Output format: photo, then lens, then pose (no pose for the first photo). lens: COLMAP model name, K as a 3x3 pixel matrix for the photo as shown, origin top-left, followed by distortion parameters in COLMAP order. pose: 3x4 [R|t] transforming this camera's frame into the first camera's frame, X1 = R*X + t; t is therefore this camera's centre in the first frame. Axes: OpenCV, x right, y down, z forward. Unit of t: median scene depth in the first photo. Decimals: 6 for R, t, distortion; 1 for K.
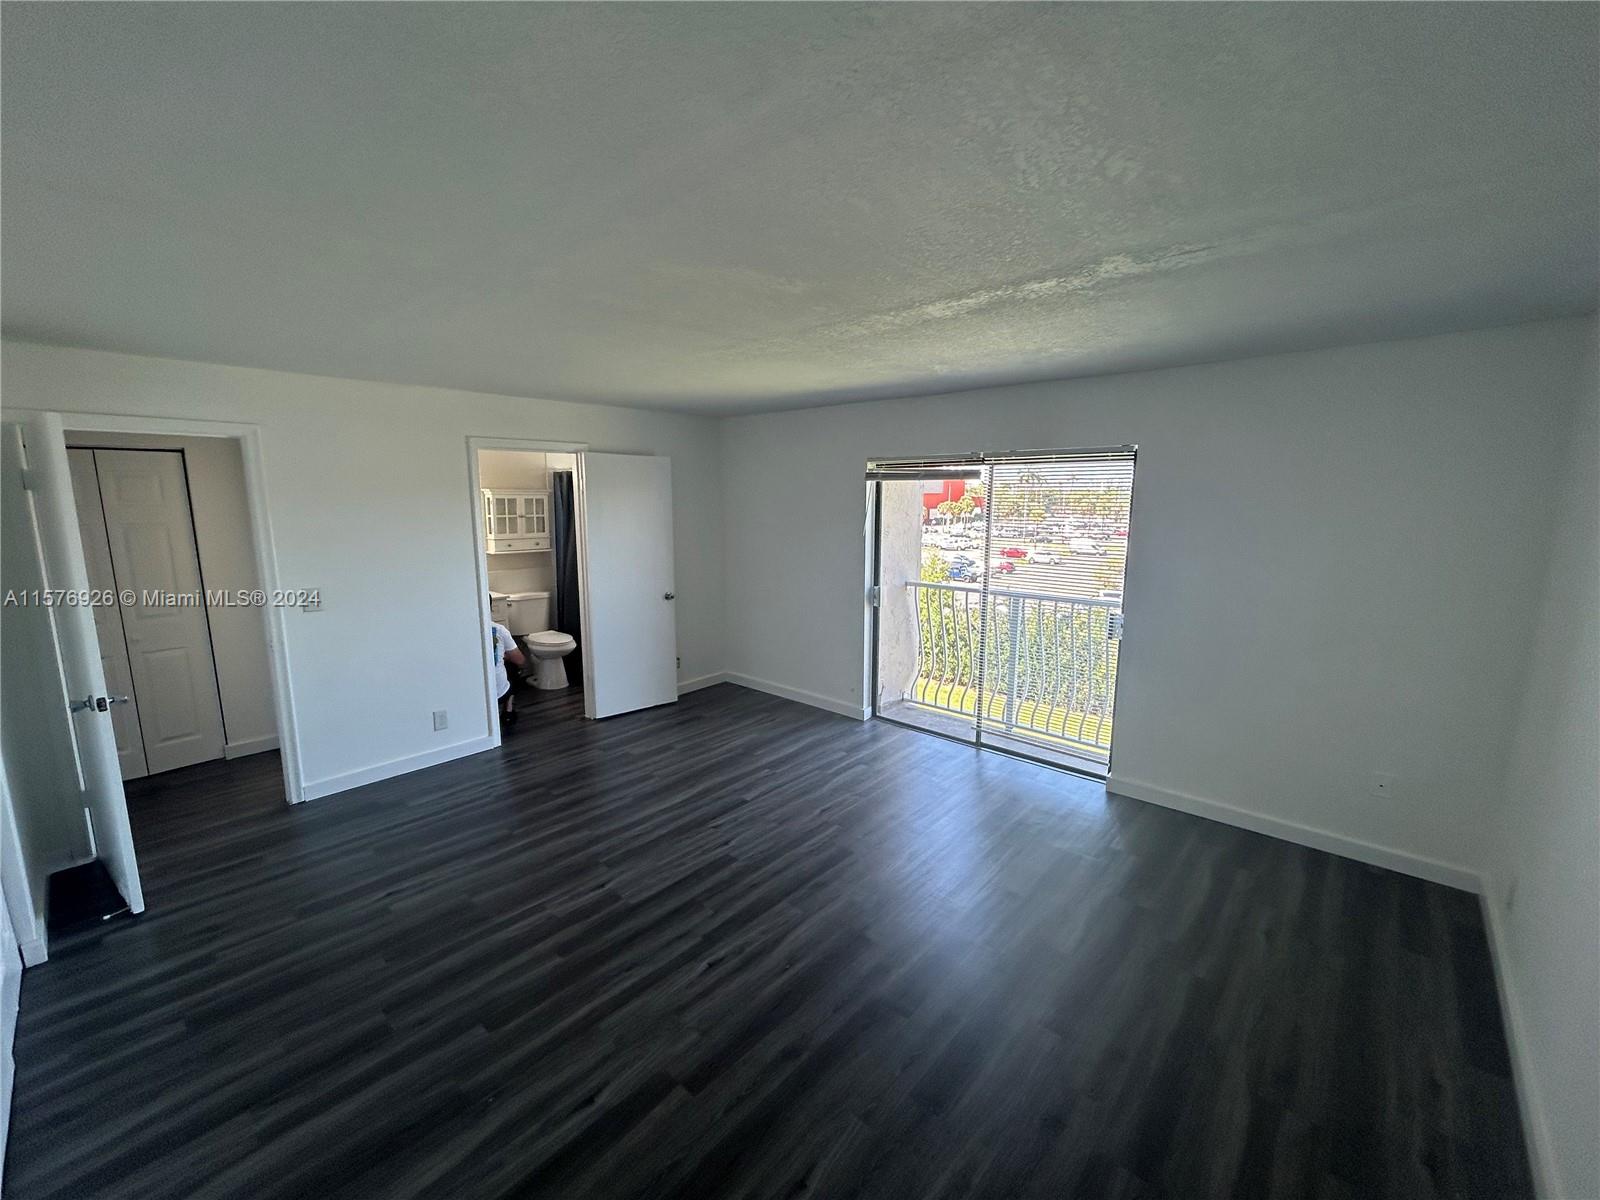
lens RADIAL K [[647.0, 0, 803.5], [0, 647.0, 605.5], [0, 0, 1]] dist [-0.000282, 0.000065]
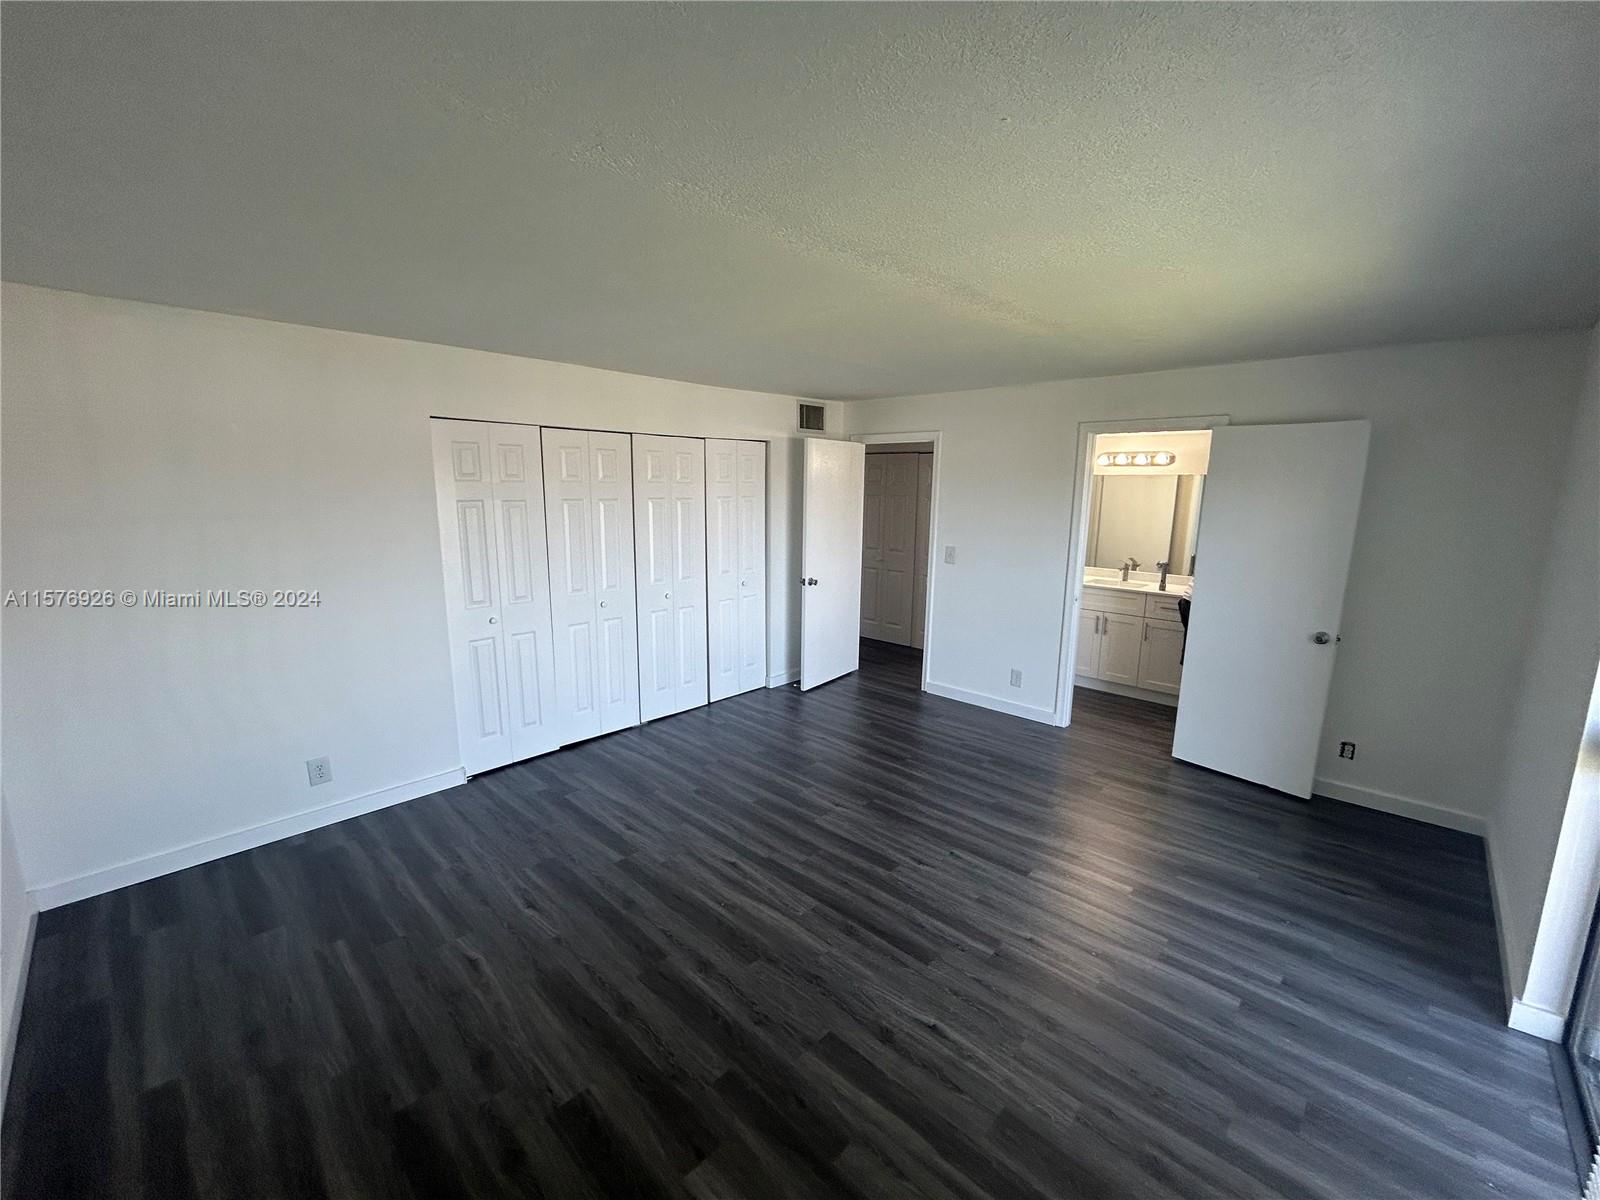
lens RADIAL K [[647.0, 0, 793.9], [0, 647.0, 600.3], [0, 0, 1]] dist [-0.000282, 0.000065]
pose [[-0.031945, 0.180159, -0.983119, 0.466836], [-0.180246, 0.966455, 0.182962, -0.079164], [0.983103, 0.183048, 0.001599, 0.499364]]
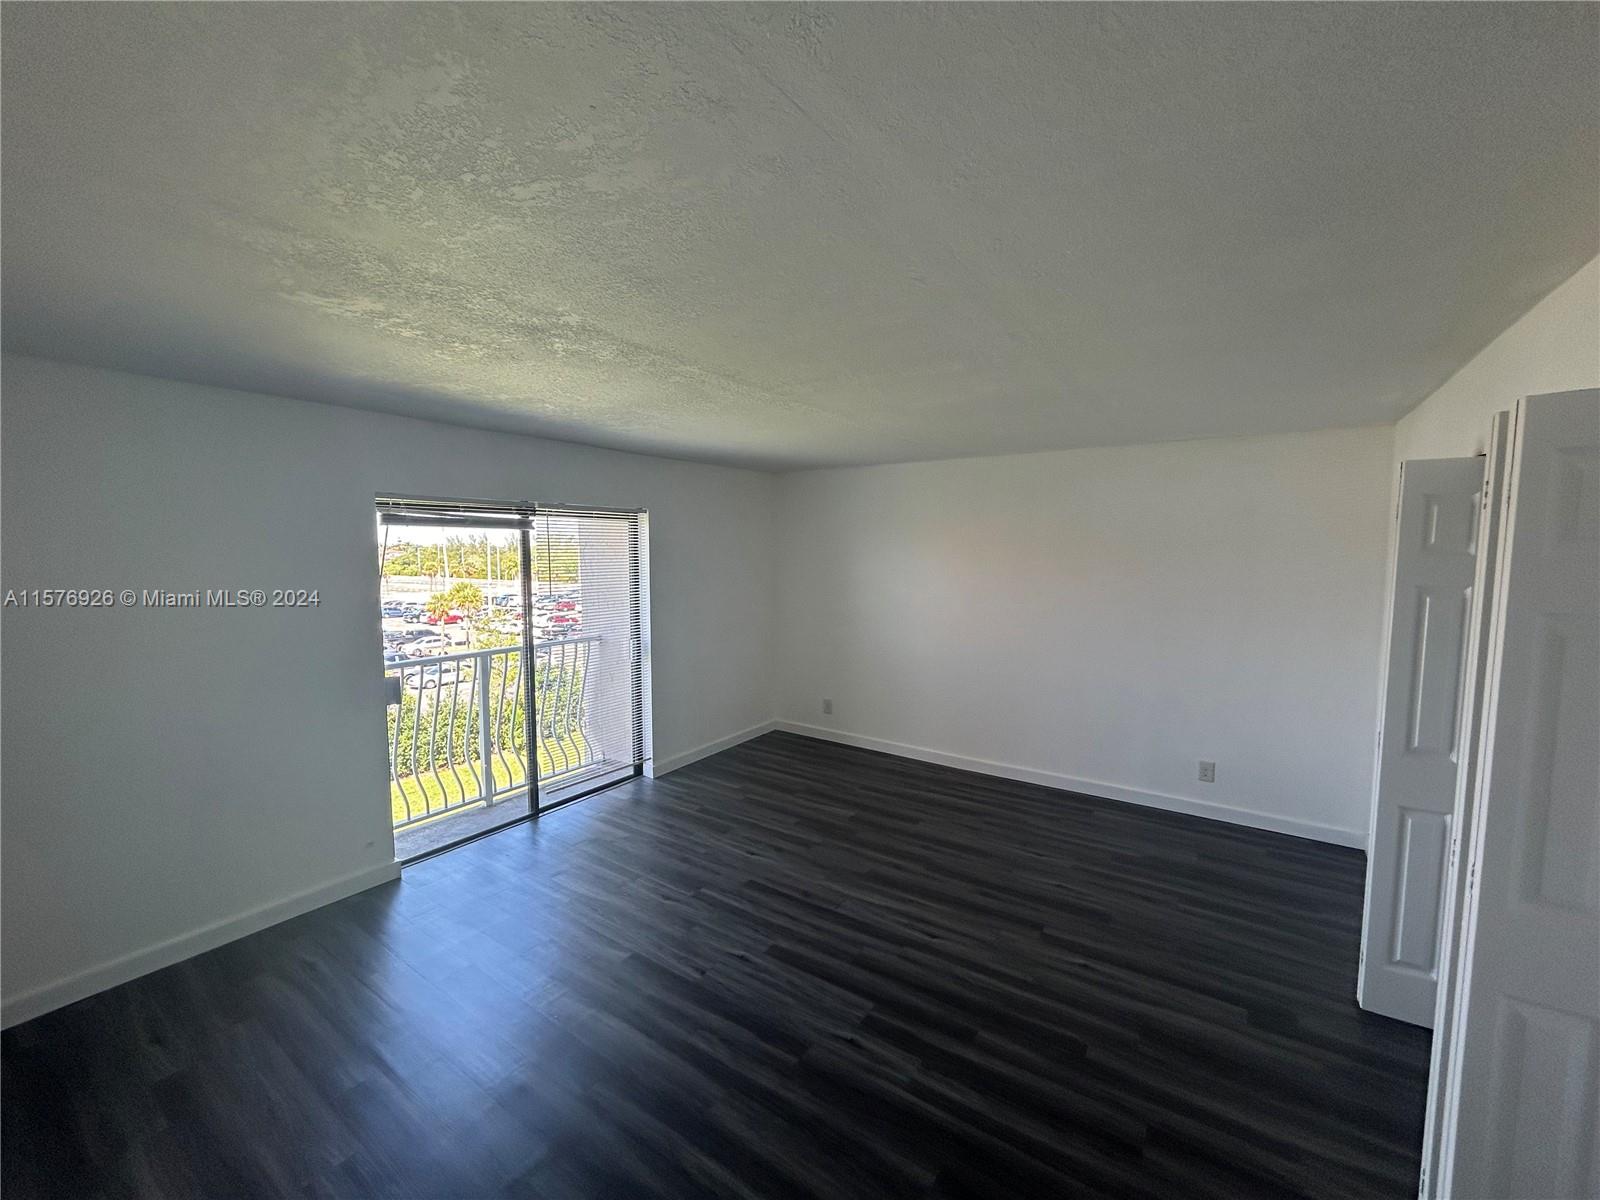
lens RADIAL K [[647.0, 0, 791.6], [0, 647.0, 605.7], [0, 0, 1]] dist [-0.000282, 0.000065]
pose [[-0.125256, -0.084743, 0.988499, -0.601404], [0.171637, 0.979472, 0.105718, -0.099926], [-0.977165, 0.182905, -0.108140, 0.621925]]
